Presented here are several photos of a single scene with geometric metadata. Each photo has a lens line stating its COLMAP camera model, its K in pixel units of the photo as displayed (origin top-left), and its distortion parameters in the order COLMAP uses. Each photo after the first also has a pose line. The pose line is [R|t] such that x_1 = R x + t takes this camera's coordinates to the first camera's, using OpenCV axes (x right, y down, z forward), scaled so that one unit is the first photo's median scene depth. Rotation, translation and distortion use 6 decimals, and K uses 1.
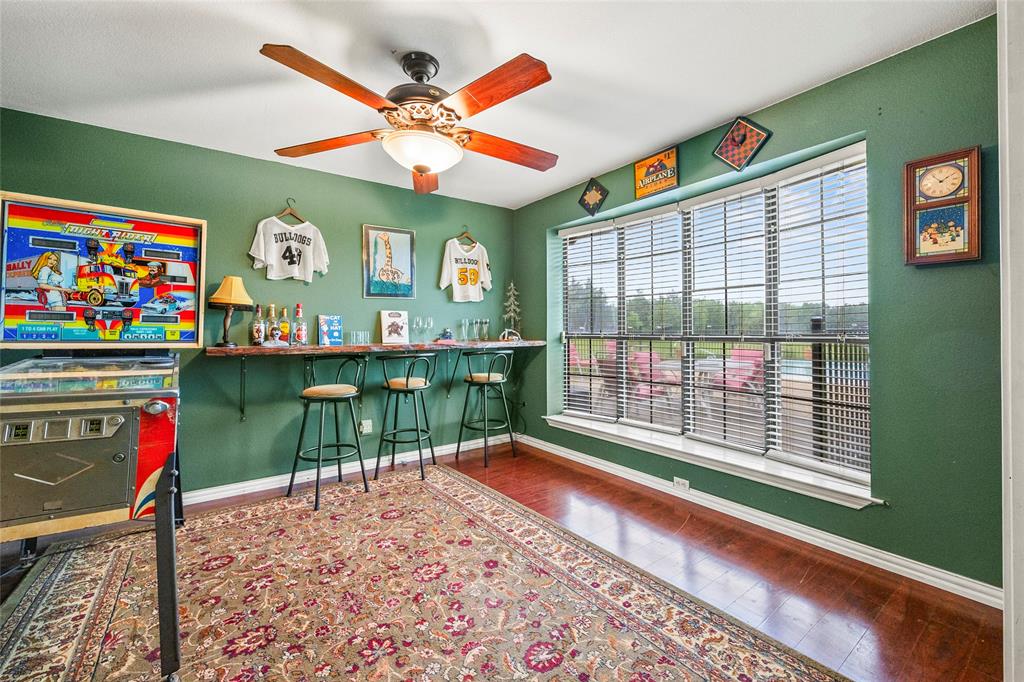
lens RADIAL K [[414.4, 0, 511.3], [0, 414.4, 327.7], [0, 0, 1]] dist [-0.000238, -0.000060]
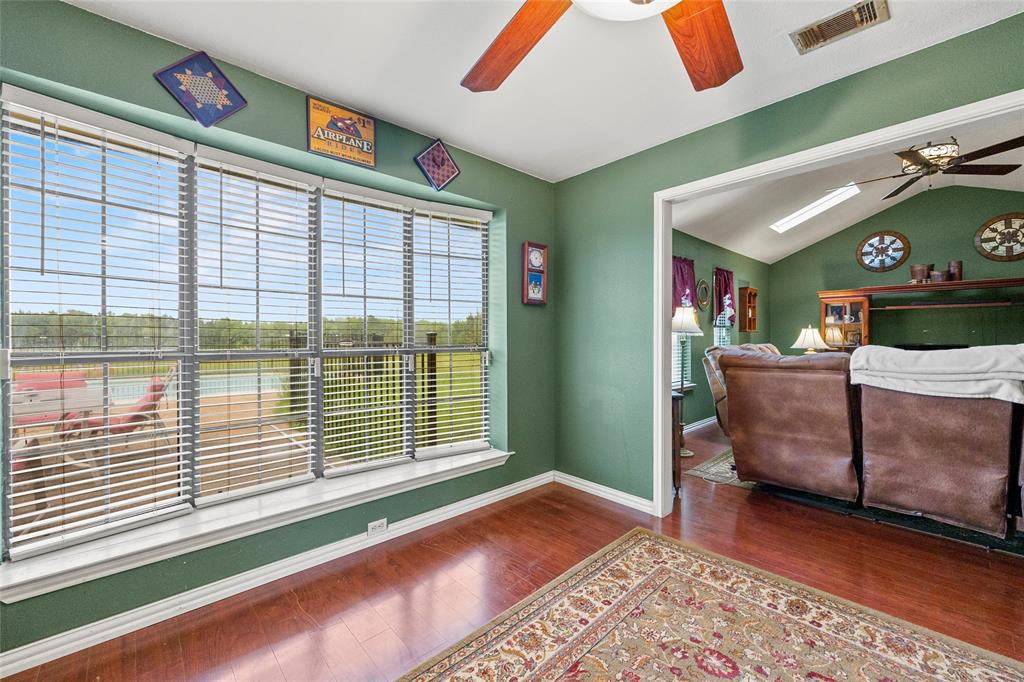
lens RADIAL K [[411.2, 0, 508.3], [0, 411.2, 341.8], [0, 0, 1]] dist [-0.001697, -0.000243]
pose [[-0.112678, 0.001062, 0.993631, -0.441324], [0.000081, 0.999999, -0.001059, 0.004426], [-0.993632, -0.000039, -0.112678, 0.826595]]
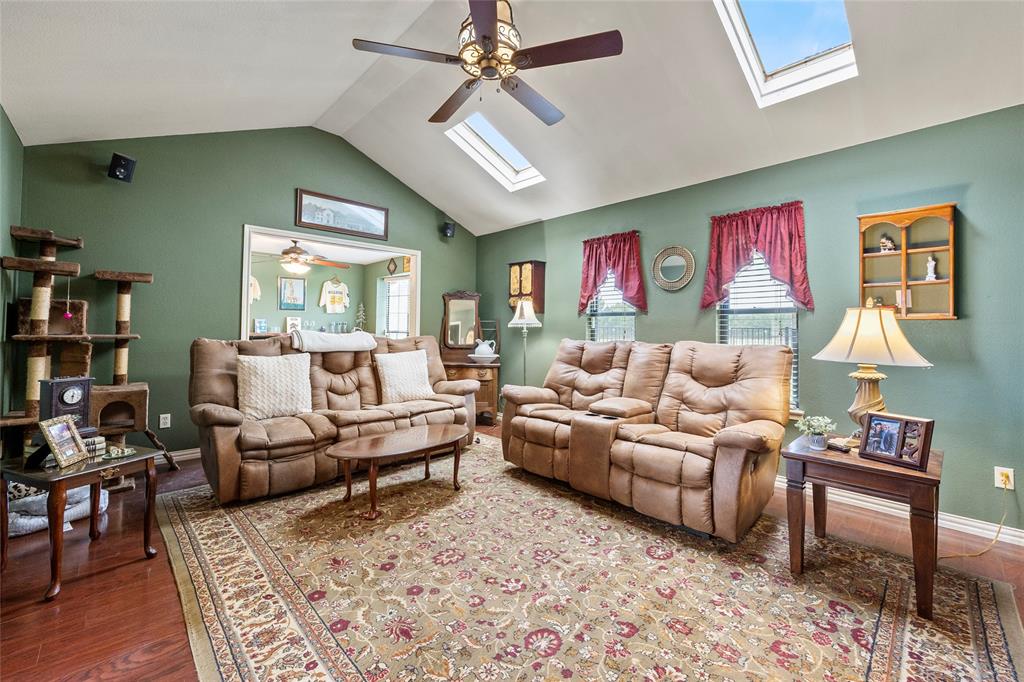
lens RADIAL K [[417.0, 0, 509.1], [0, 417.0, 320.4], [0, 0, 1]] dist [-0.002037, -0.000111]
pose [[0.991524, 0.022782, 0.127909, 0.644859], [-0.020648, 0.999625, -0.017992, -0.013417], [-0.128271, 0.015198, 0.991623, -1.491259]]
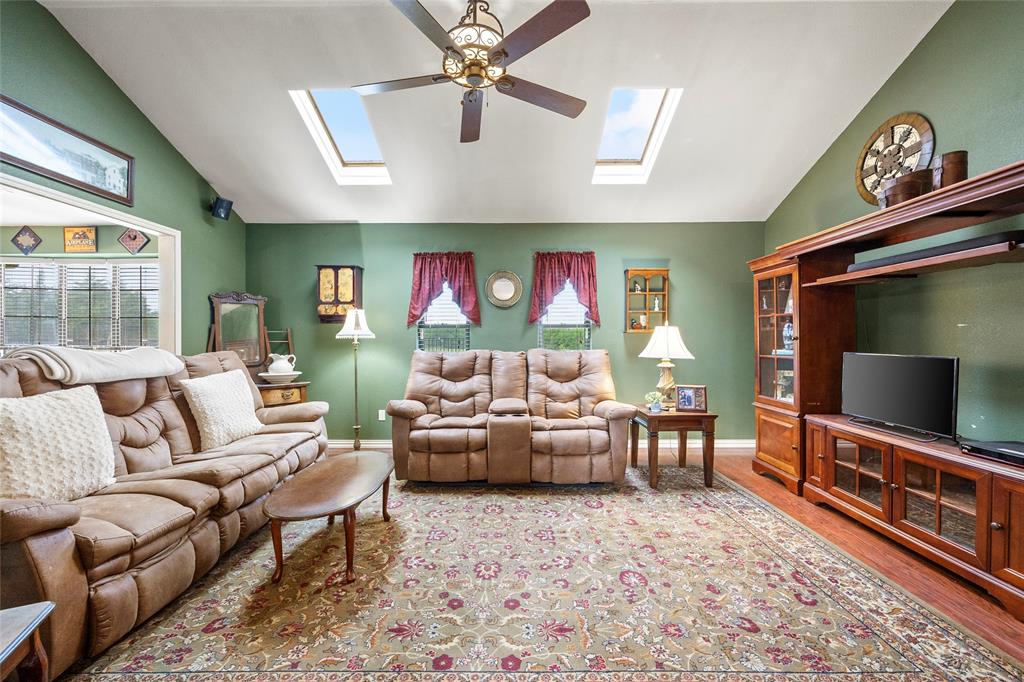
lens RADIAL K [[407.0, 0, 509.5], [0, 407.0, 343.7], [0, 0, 1]] dist [-0.003948, -0.000021]
pose [[0.592904, 0.004391, 0.805261, 0.091038], [-0.008813, 0.999961, 0.001036, -0.006103], [-0.805225, -0.007711, 0.592919, -1.195997]]
